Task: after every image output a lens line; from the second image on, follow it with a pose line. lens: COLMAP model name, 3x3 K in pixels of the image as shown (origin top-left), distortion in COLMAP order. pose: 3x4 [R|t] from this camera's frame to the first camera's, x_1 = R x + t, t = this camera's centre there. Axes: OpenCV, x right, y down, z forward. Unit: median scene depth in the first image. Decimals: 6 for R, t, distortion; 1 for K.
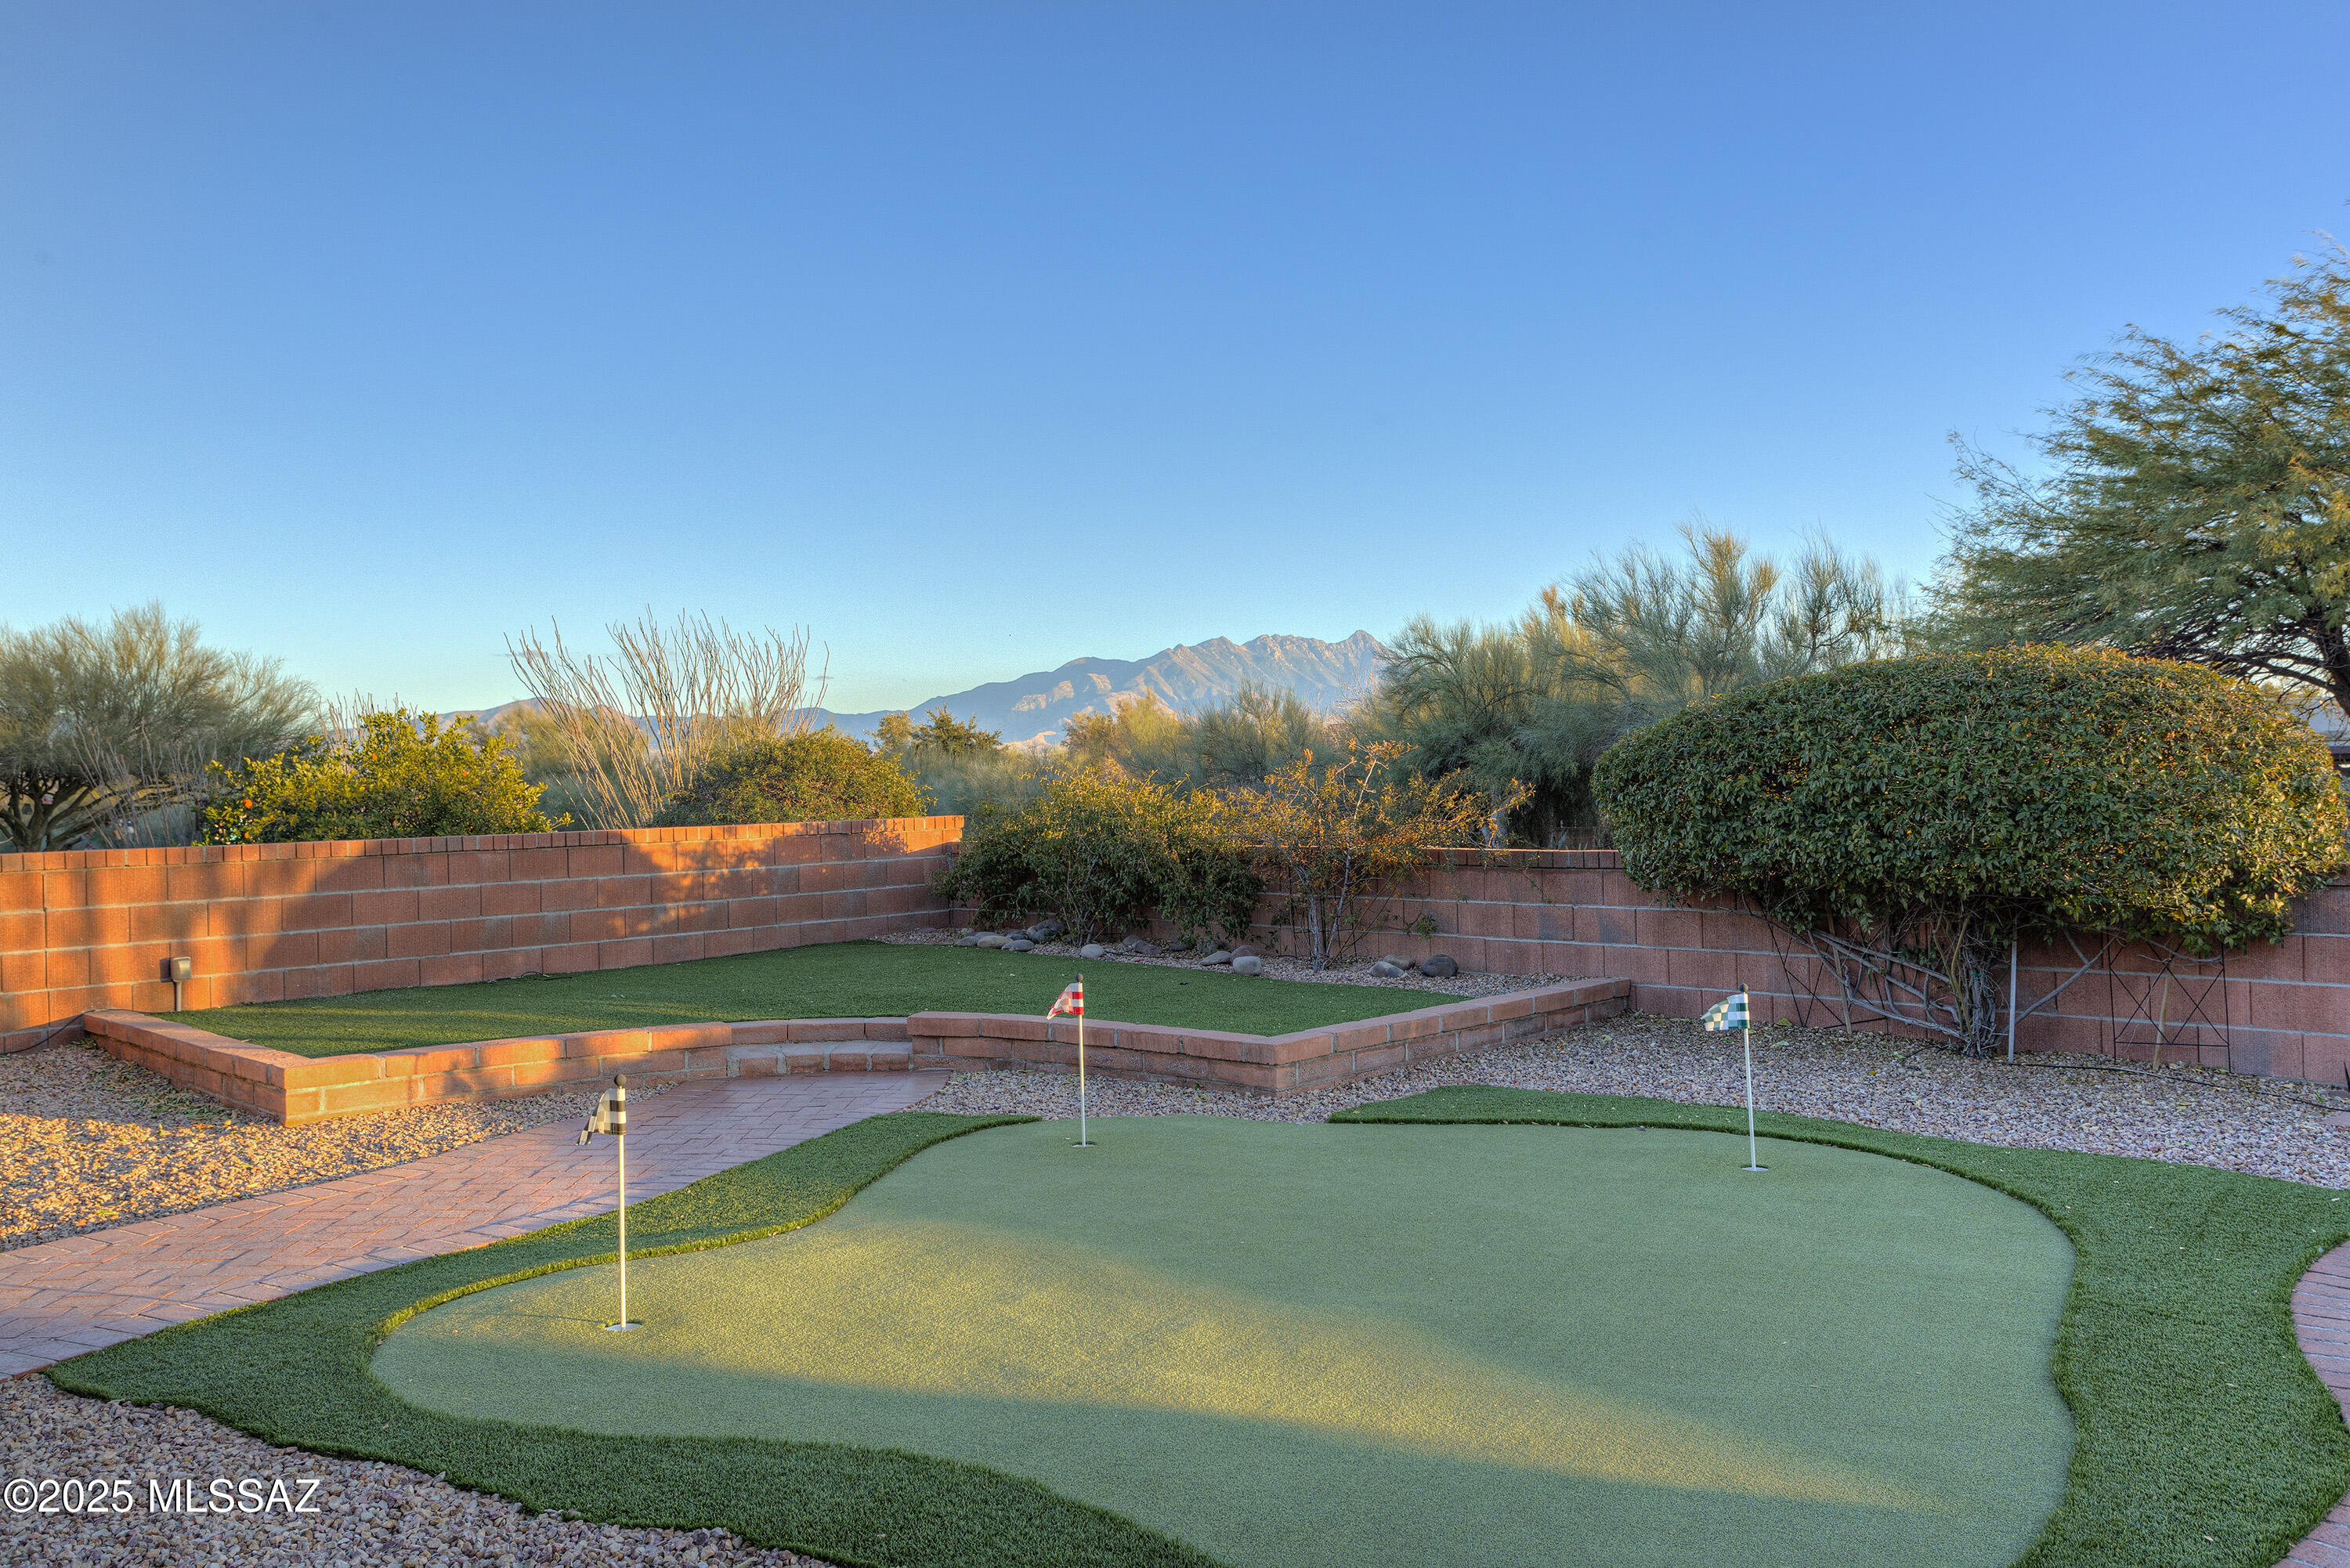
lens RADIAL K [[1895.2, 0, 1178.5], [0, 1895.2, 781.8], [0, 0, 1]] dist [-0.009732, -0.003107]
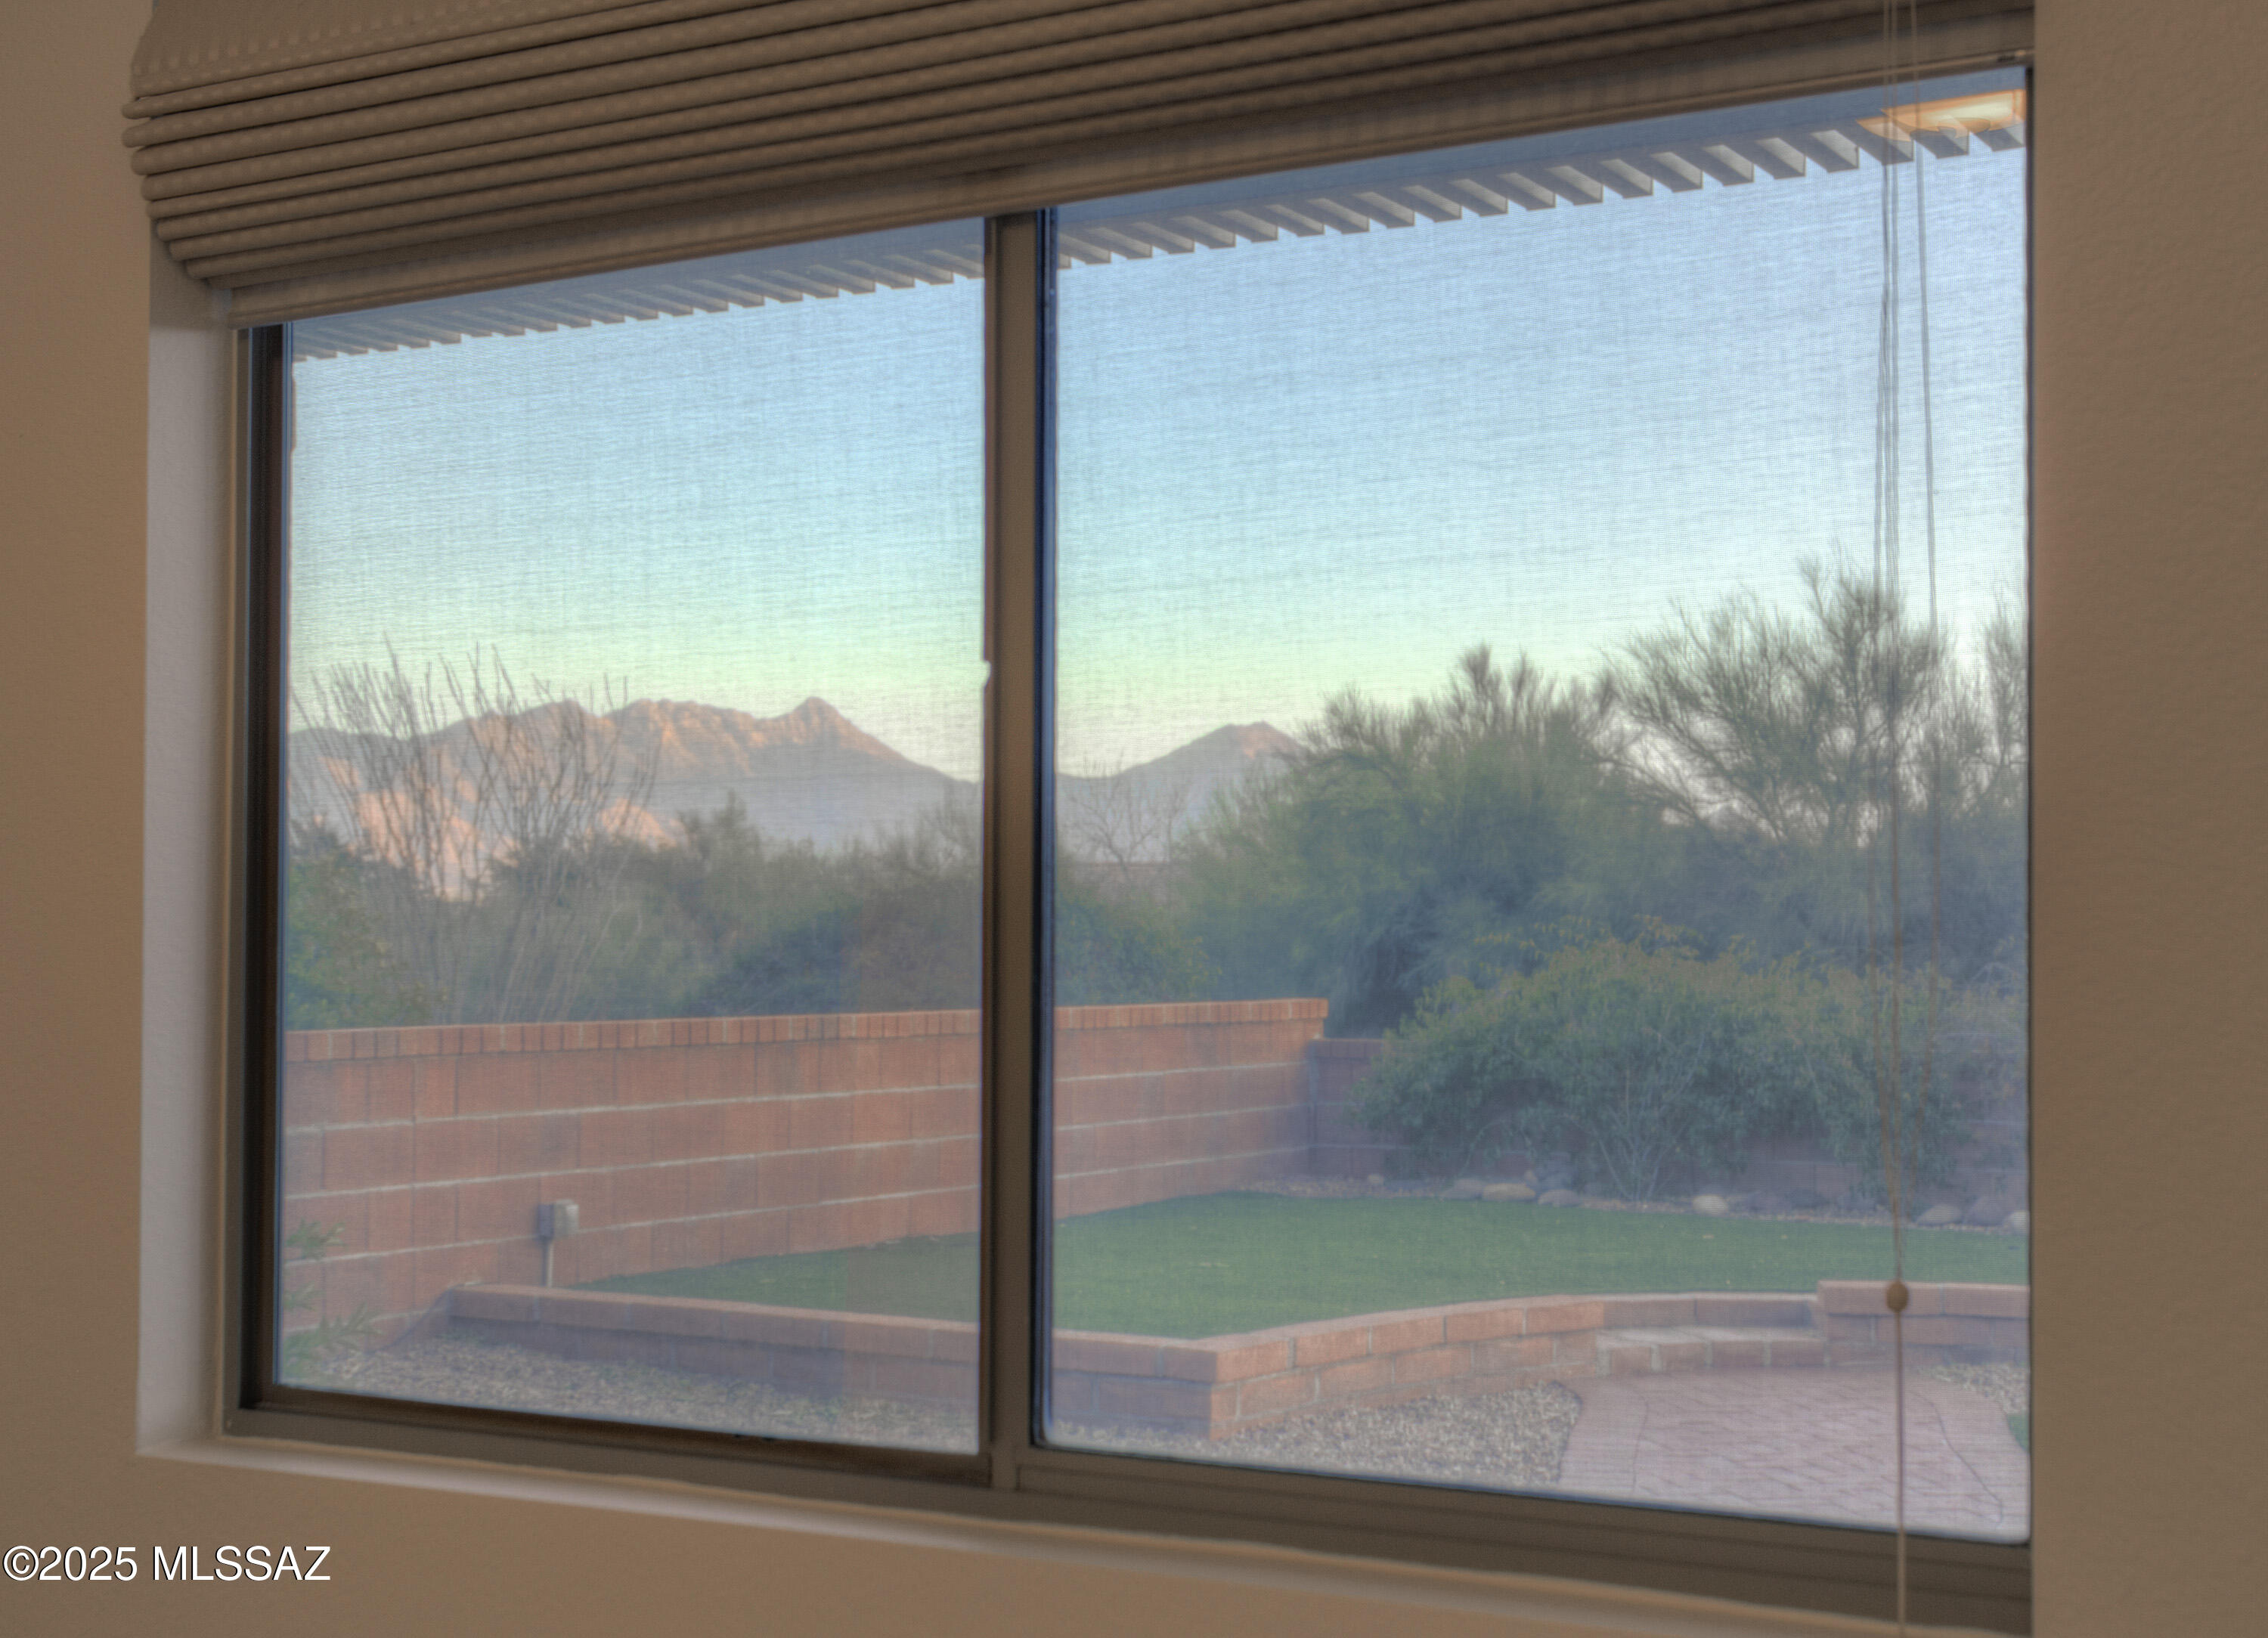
lens RADIAL K [[3284.6, 0, 1131.2], [0, 3284.6, 821.6], [0, 0, 1]] dist [0.005796, 0.000000]
pose [[0.981198, 0.027115, 0.191087, -0.498924], [-0.019061, 0.998856, -0.043861, 0.010038], [-0.192058, 0.039394, 0.980593, -0.100919]]
